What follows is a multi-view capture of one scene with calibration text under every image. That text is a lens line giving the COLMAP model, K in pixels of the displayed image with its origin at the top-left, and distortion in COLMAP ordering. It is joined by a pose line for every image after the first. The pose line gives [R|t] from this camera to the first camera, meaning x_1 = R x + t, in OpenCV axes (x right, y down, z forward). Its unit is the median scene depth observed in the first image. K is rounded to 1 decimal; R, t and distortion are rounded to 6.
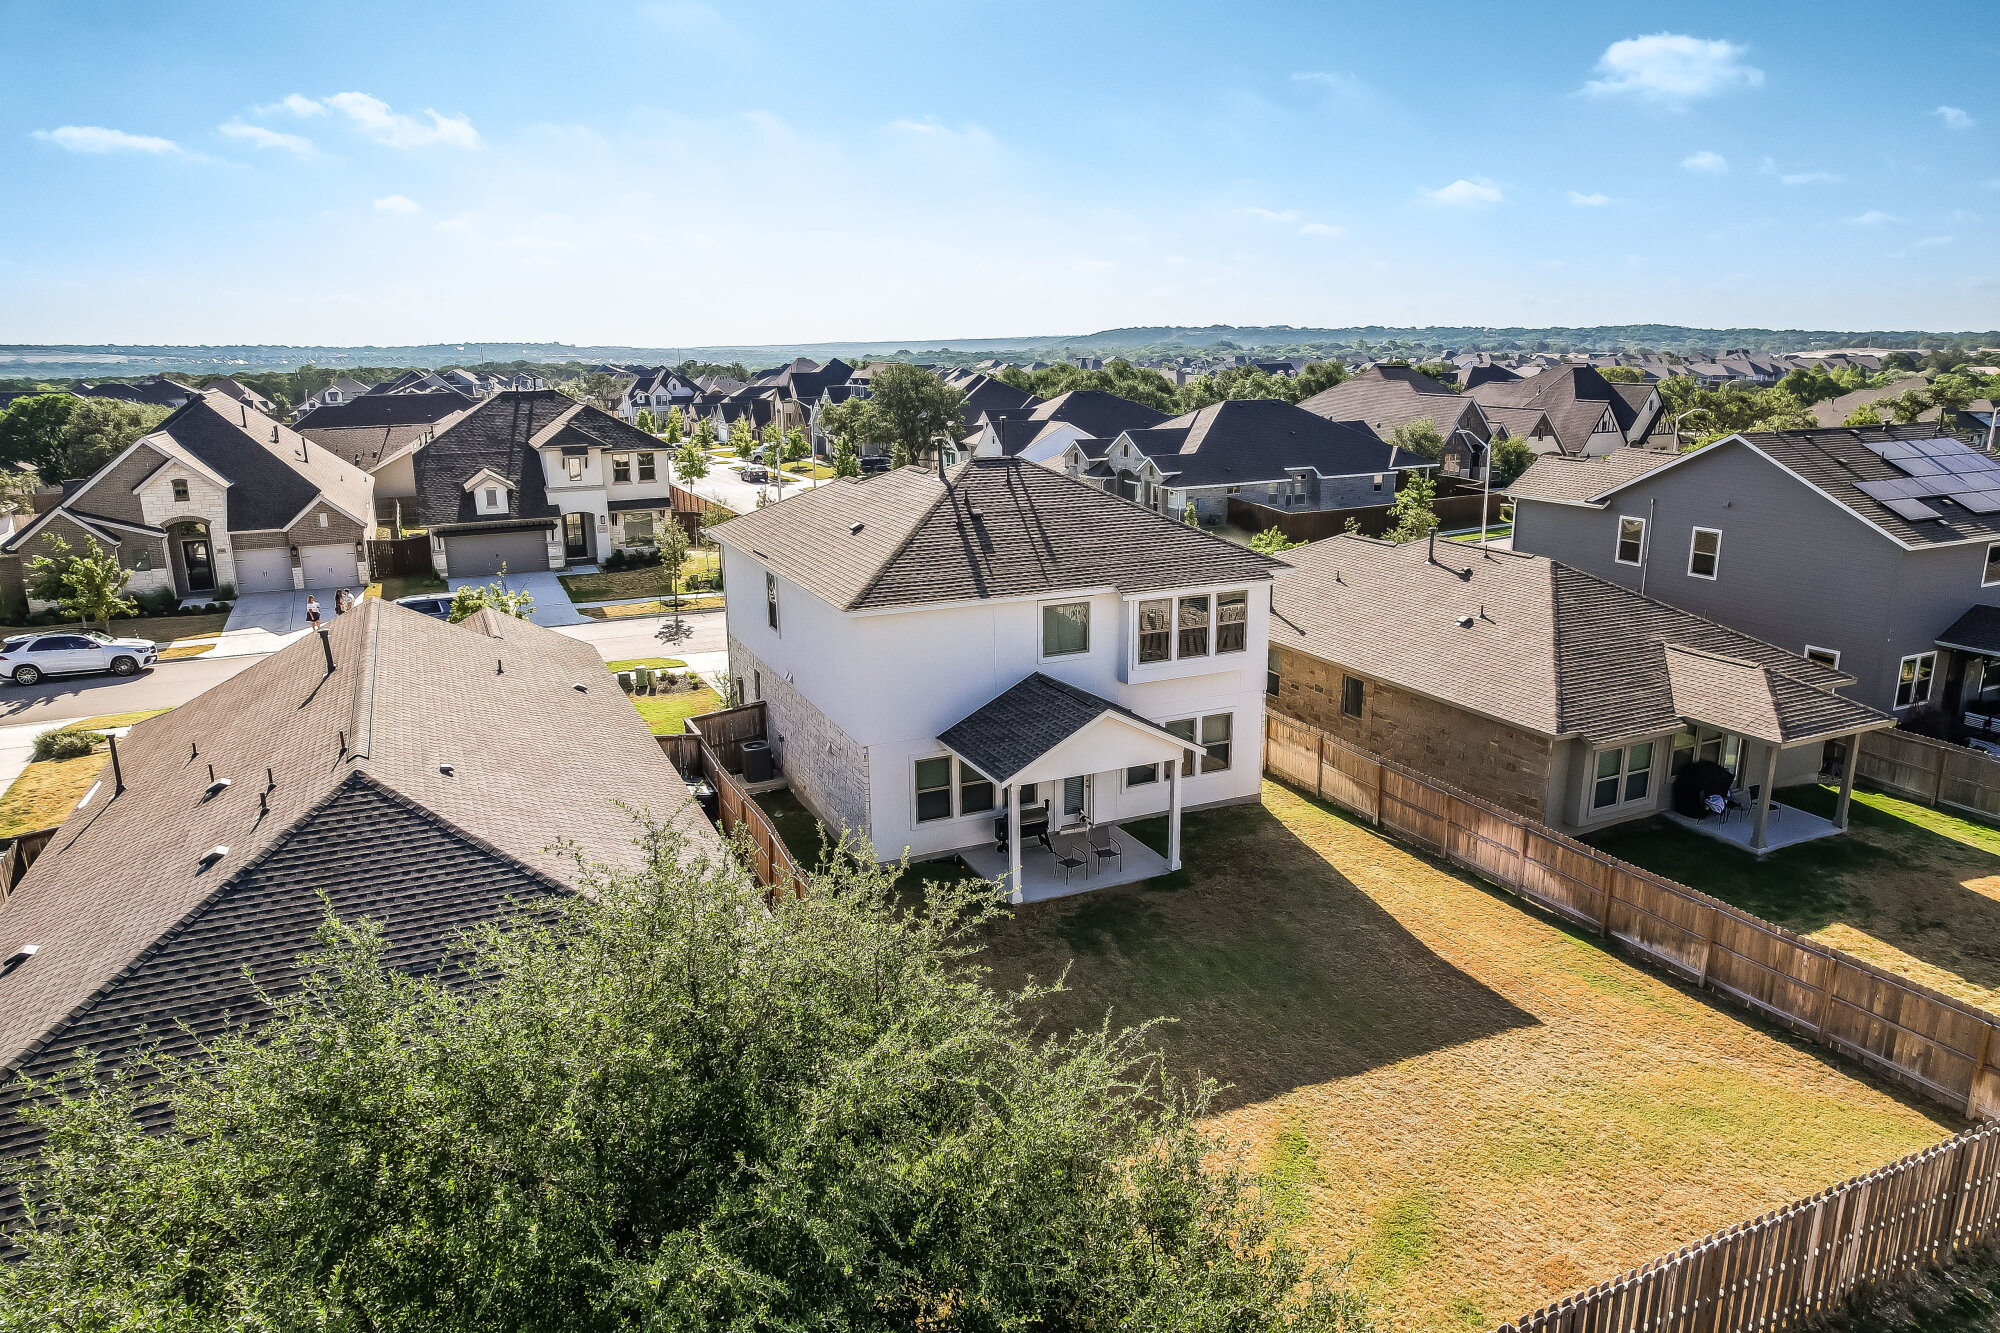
lens RADIAL K [[1282.1, 0, 1002.1], [0, 1282.1, 659.5], [0, 0, 1]] dist [-0.041383, 0.009698]
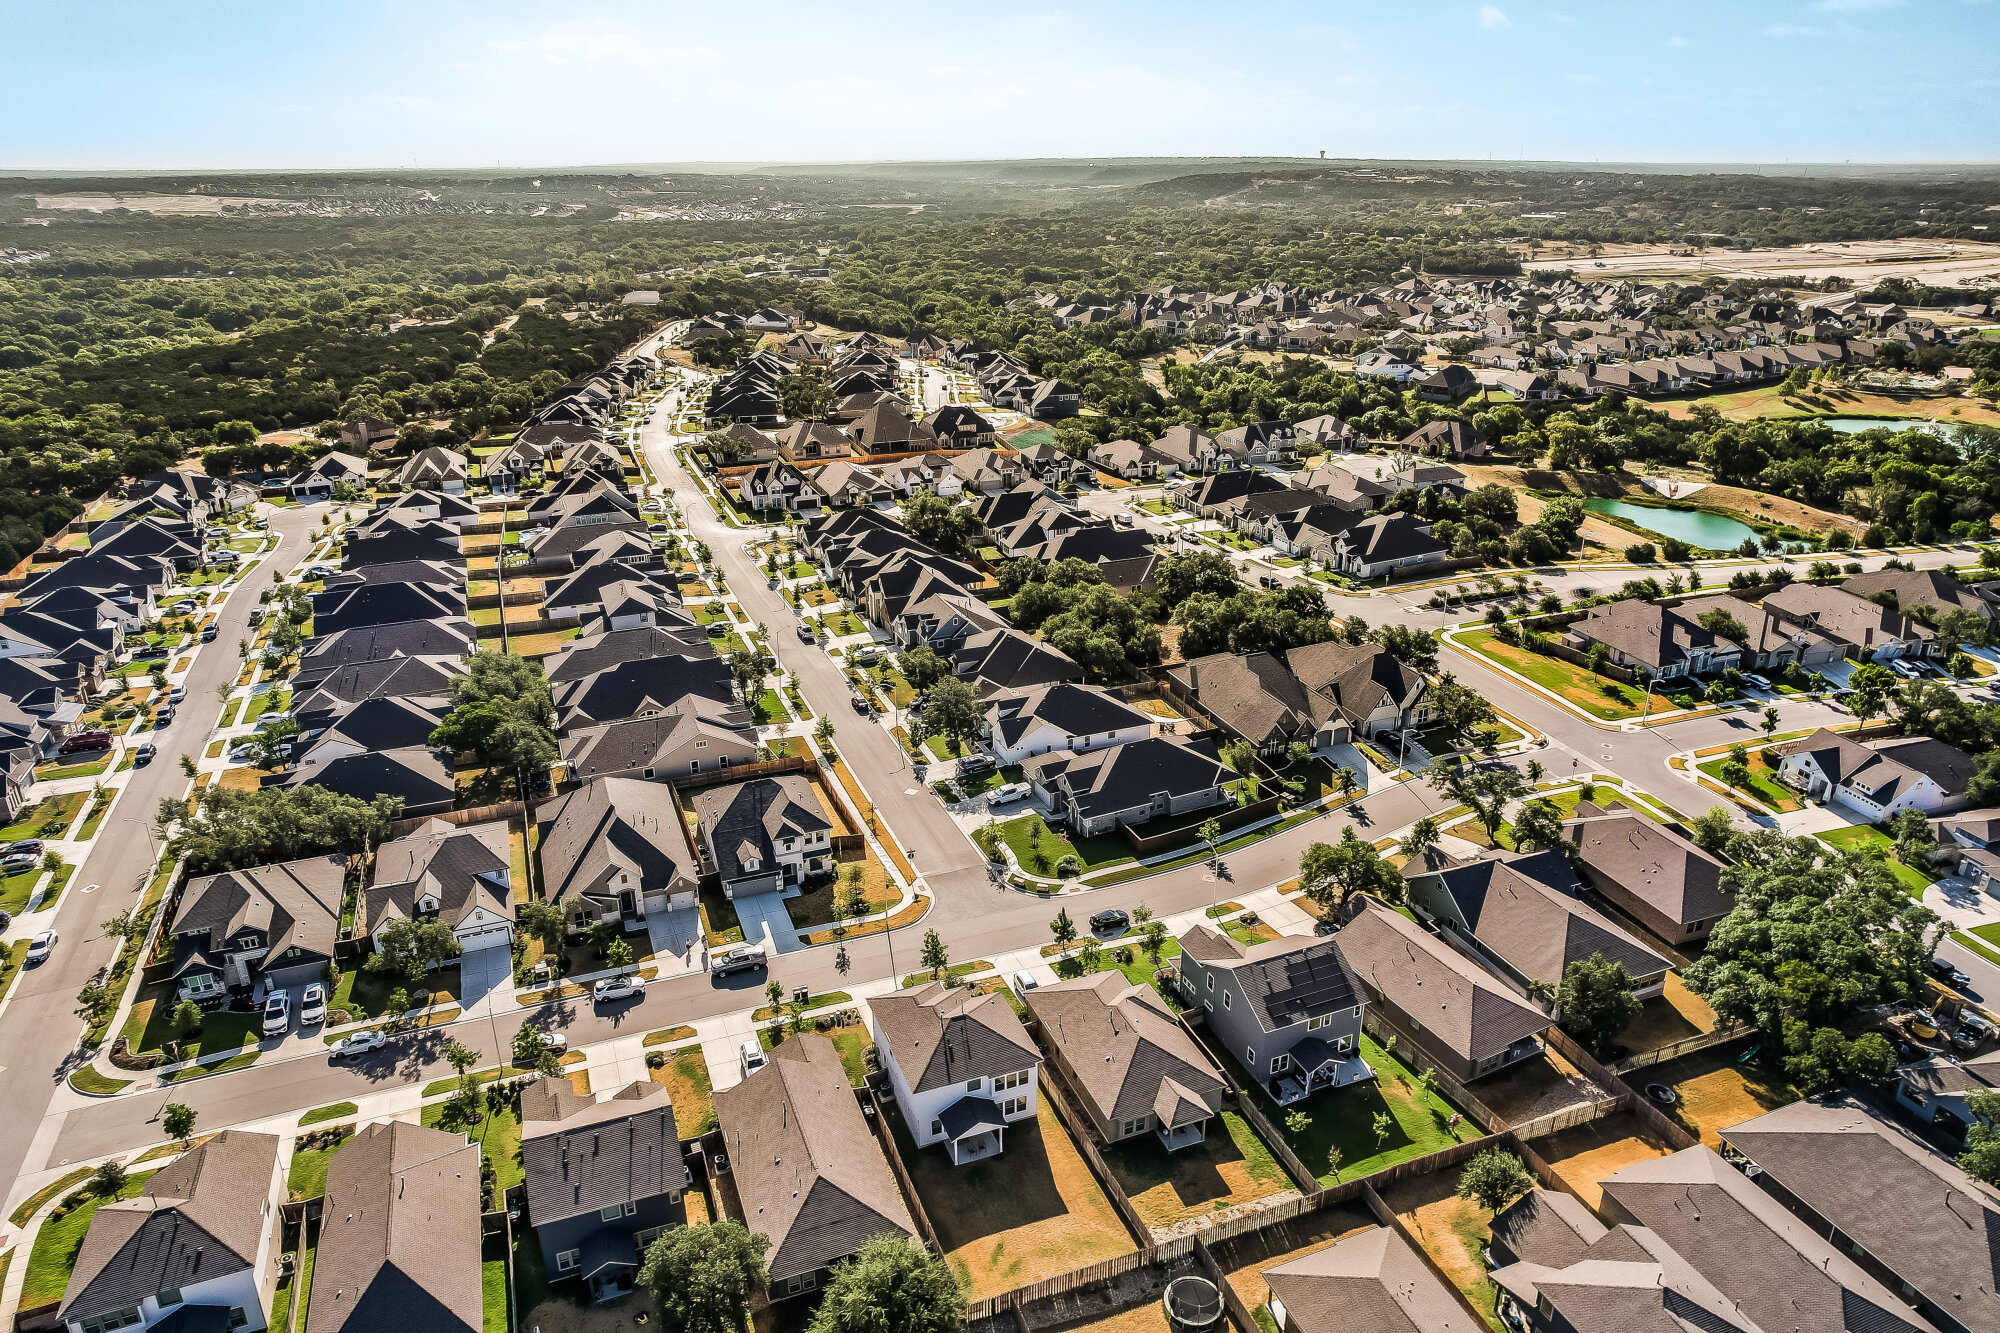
lens RADIAL K [[1295.4, 0, 996.5], [0, 1295.4, 656.4], [0, 0, 1]] dist [-0.057666, 0.043419]
pose [[0.997989, 0.023335, -0.058931, 0.150779], [-0.015409, 0.991191, 0.131543, -0.854609], [0.061481, -0.130370, 0.989557, -1.220455]]
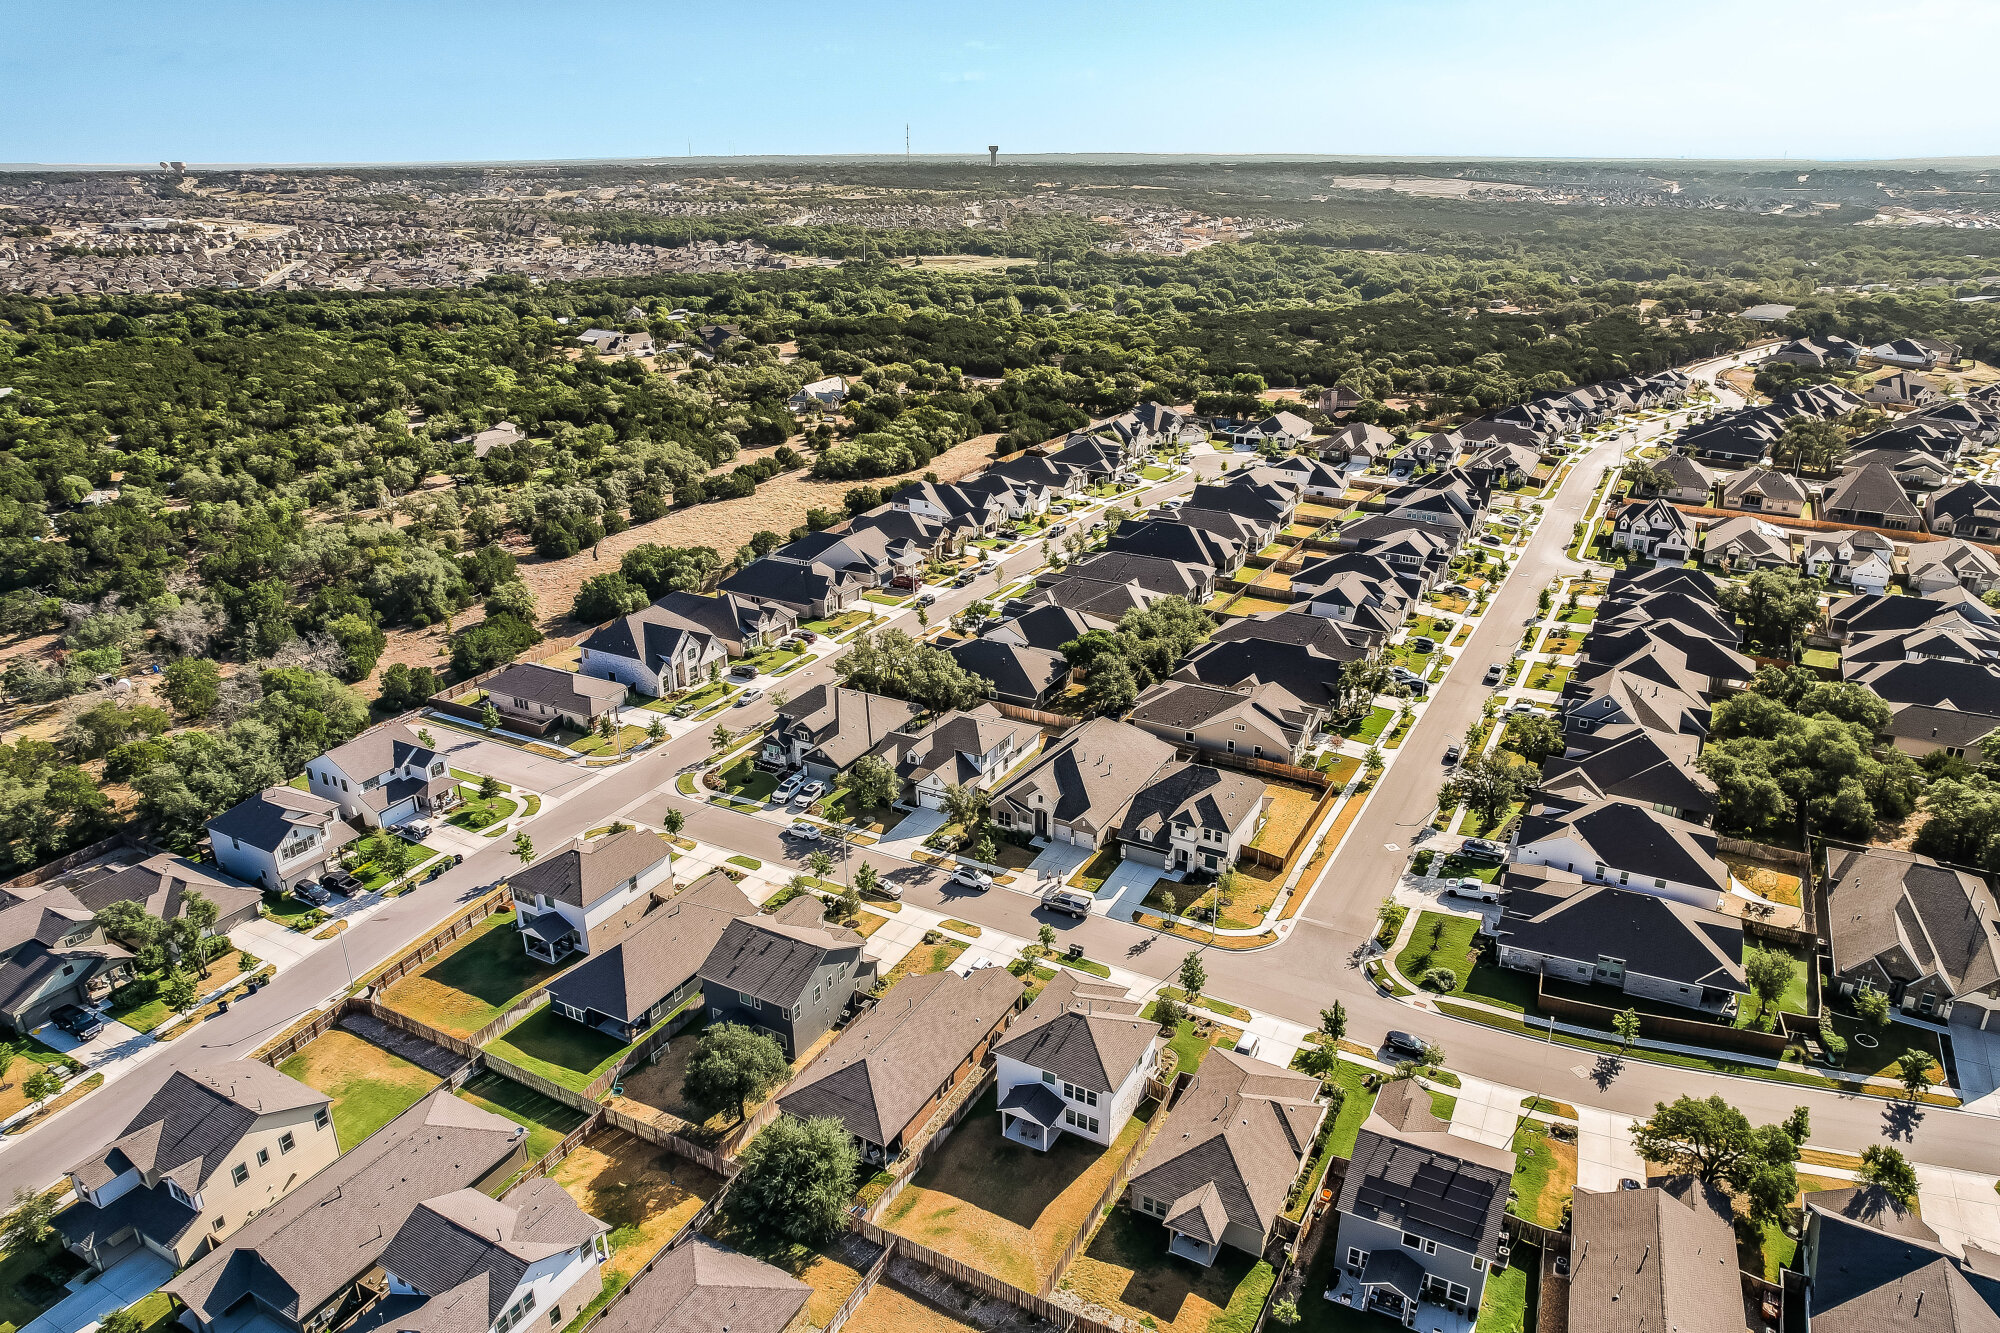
lens RADIAL K [[1295.4, 0, 1004.3], [0, 1295.4, 677.9], [0, 0, 1]] dist [-0.057666, 0.043419]
pose [[0.593109, 0.309074, -0.743434, 1.186201], [-0.191653, 0.951037, 0.242482, -0.995154], [0.781979, -0.001337, 0.623304, -0.697622]]
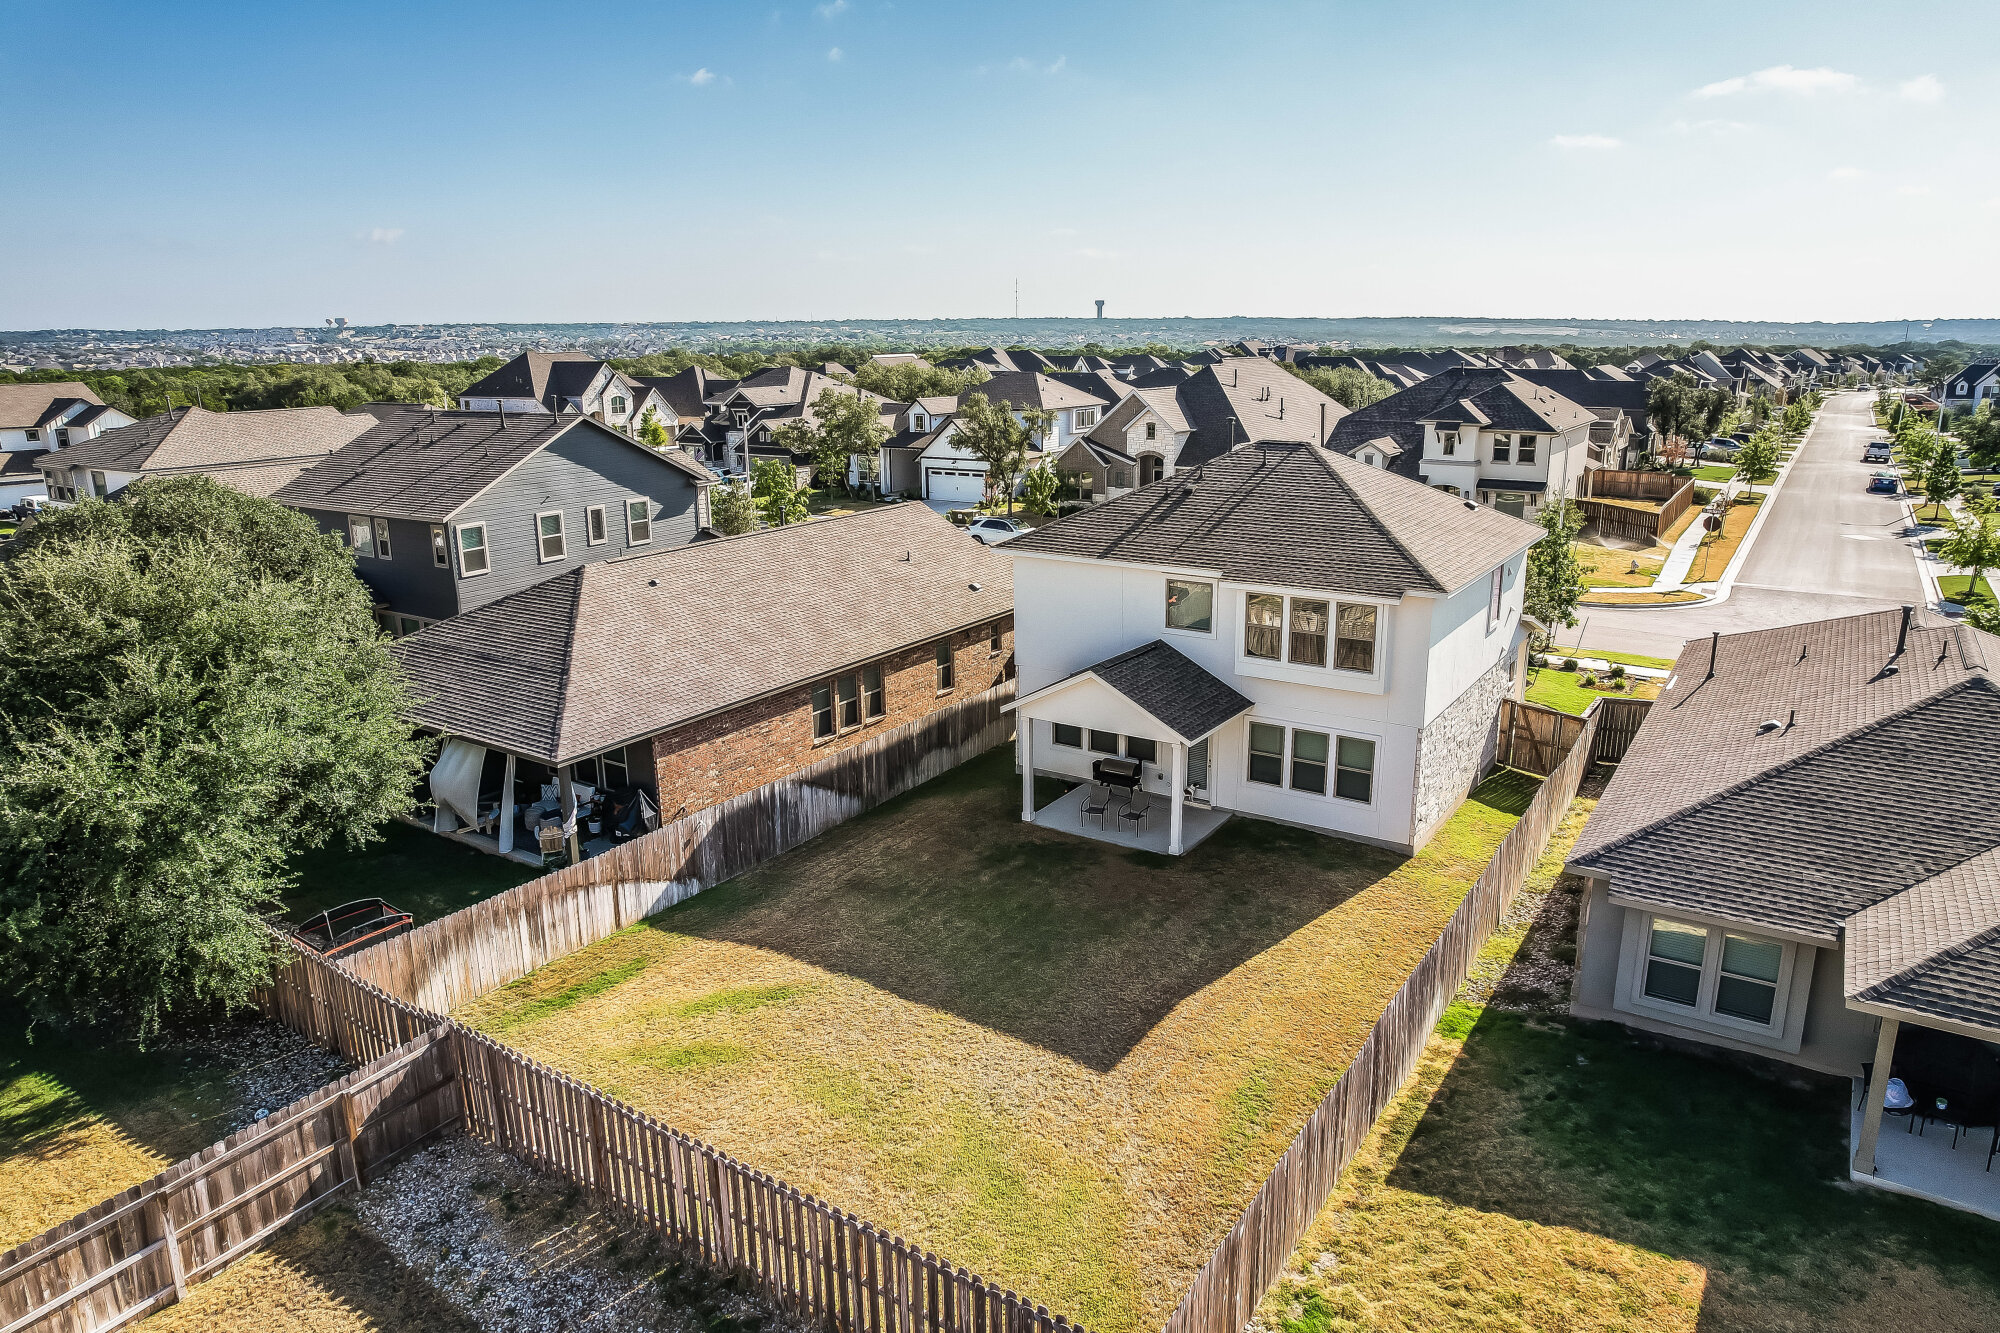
lens RADIAL K [[1282.1, 0, 1005.5], [0, 1282.1, 670.6], [0, 0, 1]] dist [-0.041383, 0.009698]
pose [[0.527850, 0.224201, -0.819212, 0.419422], [-0.202370, 0.969951, 0.135060, -0.041638], [0.824876, 0.094492, 0.557360, 0.155005]]
